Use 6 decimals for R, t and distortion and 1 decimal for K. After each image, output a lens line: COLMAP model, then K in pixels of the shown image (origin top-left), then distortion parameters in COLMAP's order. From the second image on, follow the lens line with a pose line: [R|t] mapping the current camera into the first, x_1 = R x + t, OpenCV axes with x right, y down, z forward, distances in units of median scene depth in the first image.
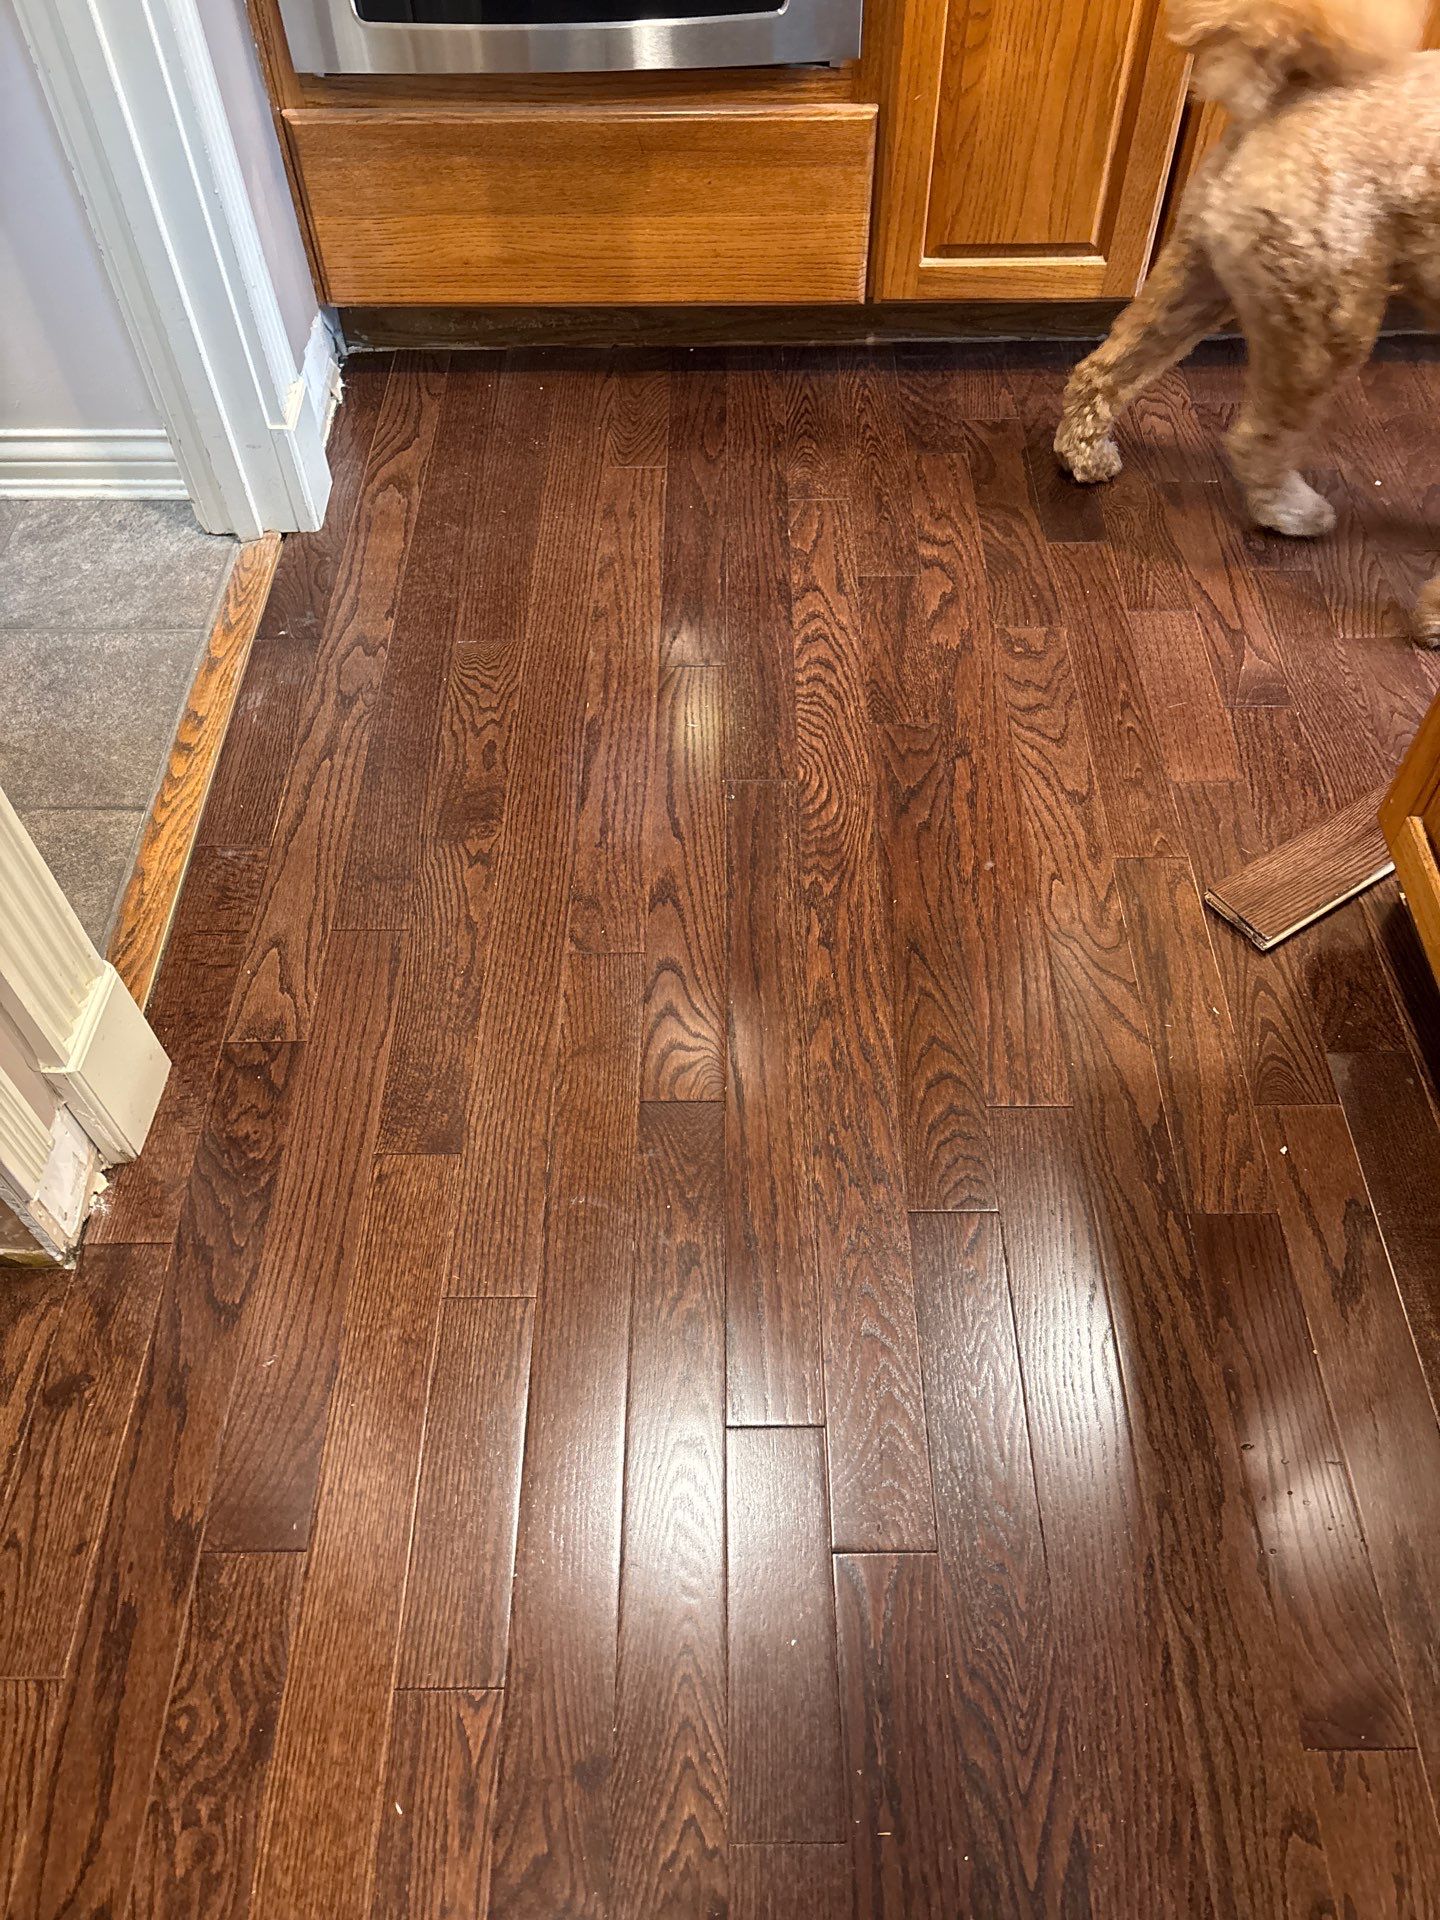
lens RADIAL K [[1458.5, 0, 722.6], [0, 1458.5, 968.3], [0, 0, 1]] dist [0.049714, -0.053401]
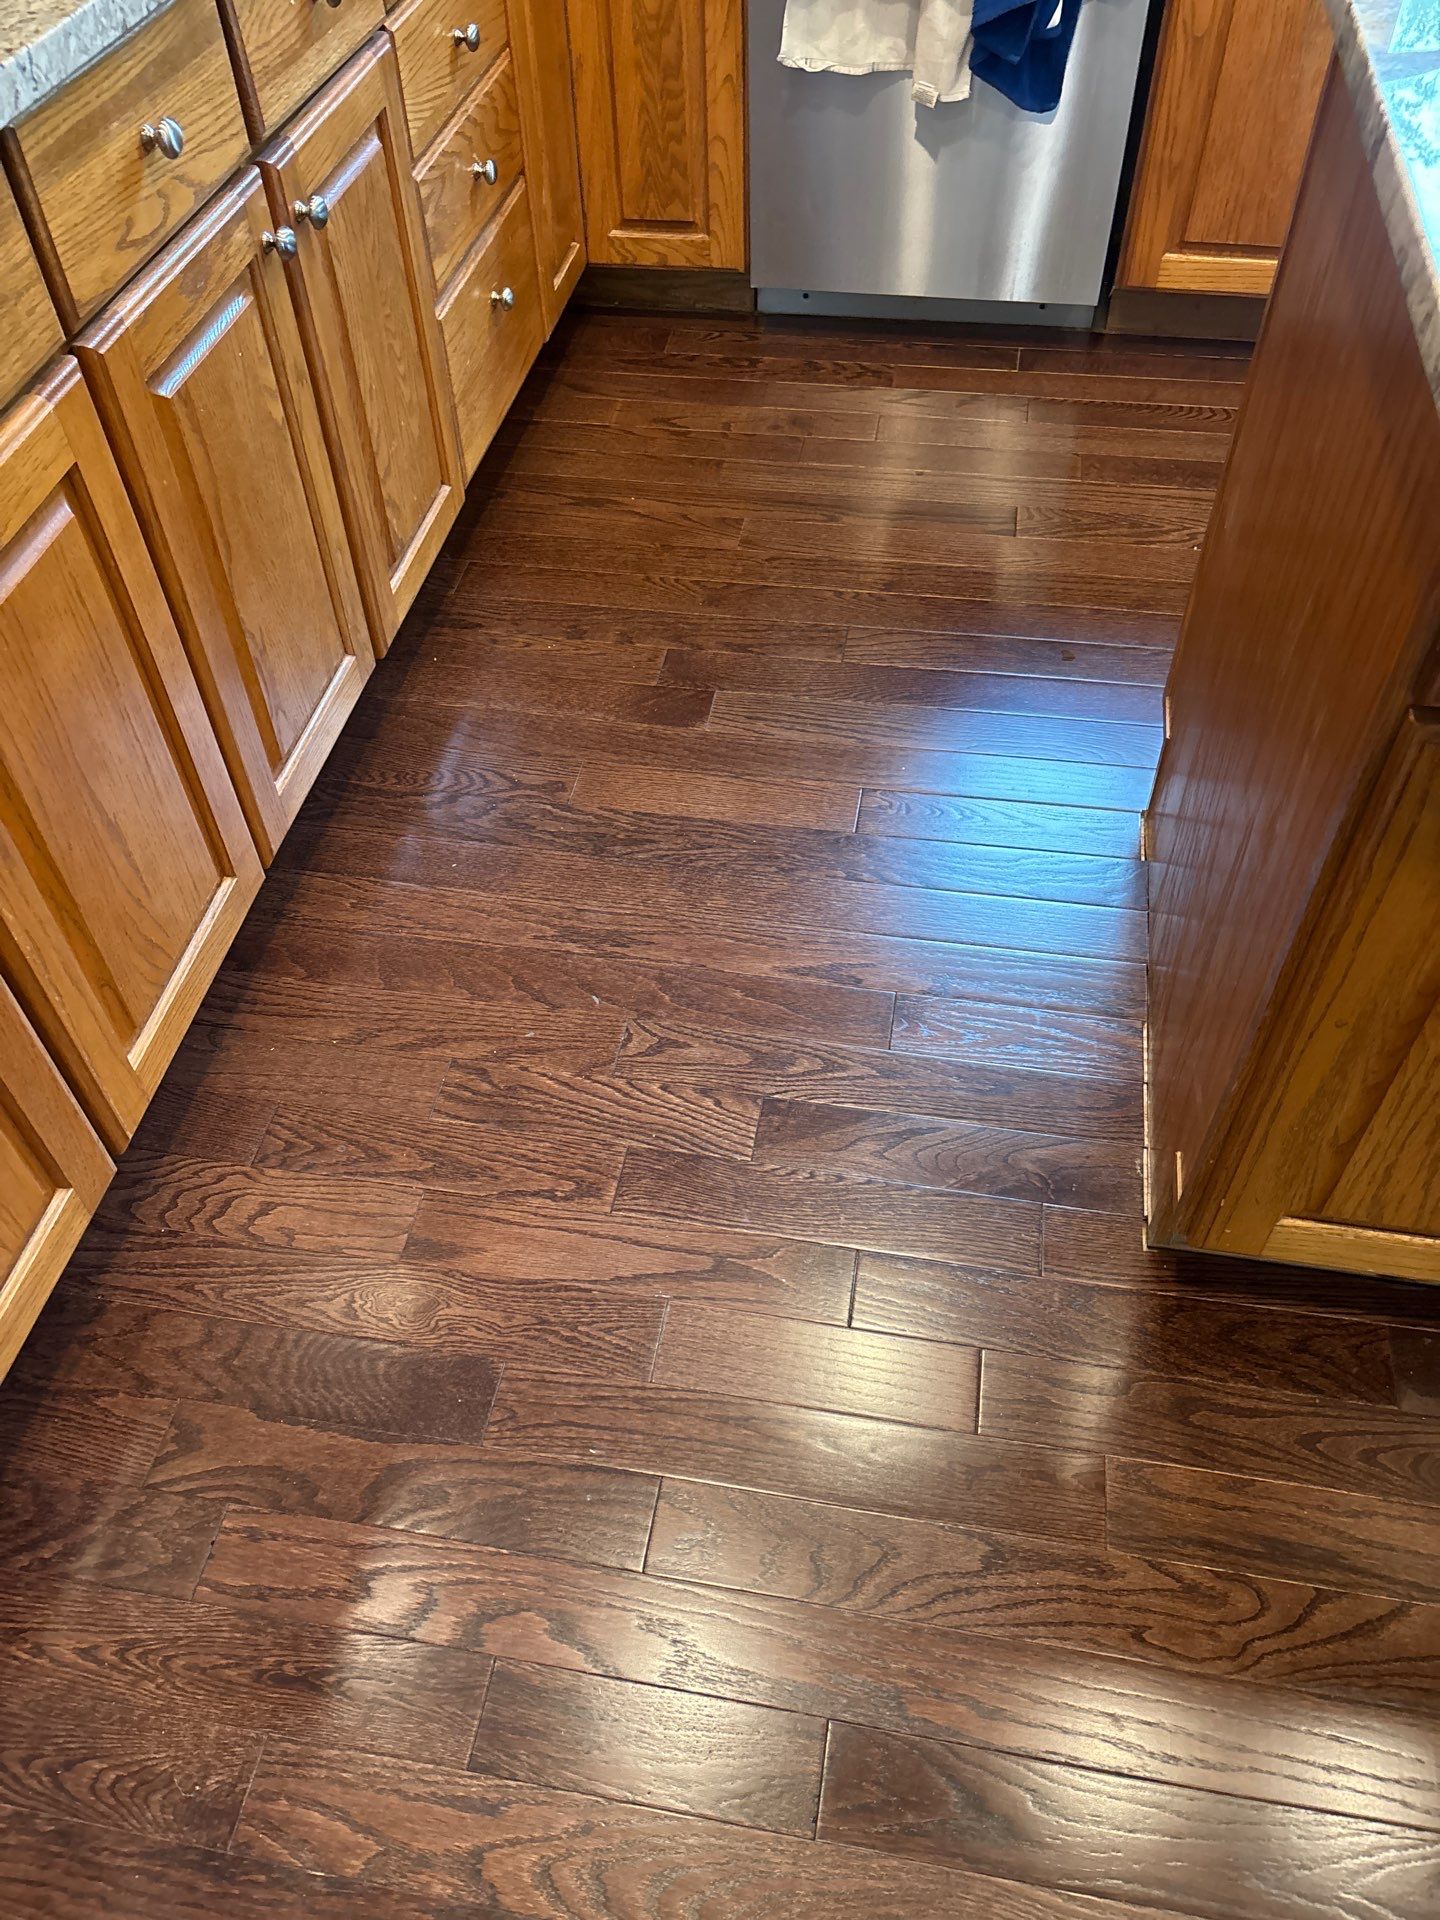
lens RADIAL K [[1458.5, 0, 705.3], [0, 1458.5, 968.5], [0, 0, 1]] dist [0.049714, -0.053401]
pose [[0.171913, -0.739524, 0.650808, -0.044092], [0.800330, 0.490046, 0.345437, -0.596702], [-0.574385, 0.461476, 0.676108, 0.409551]]
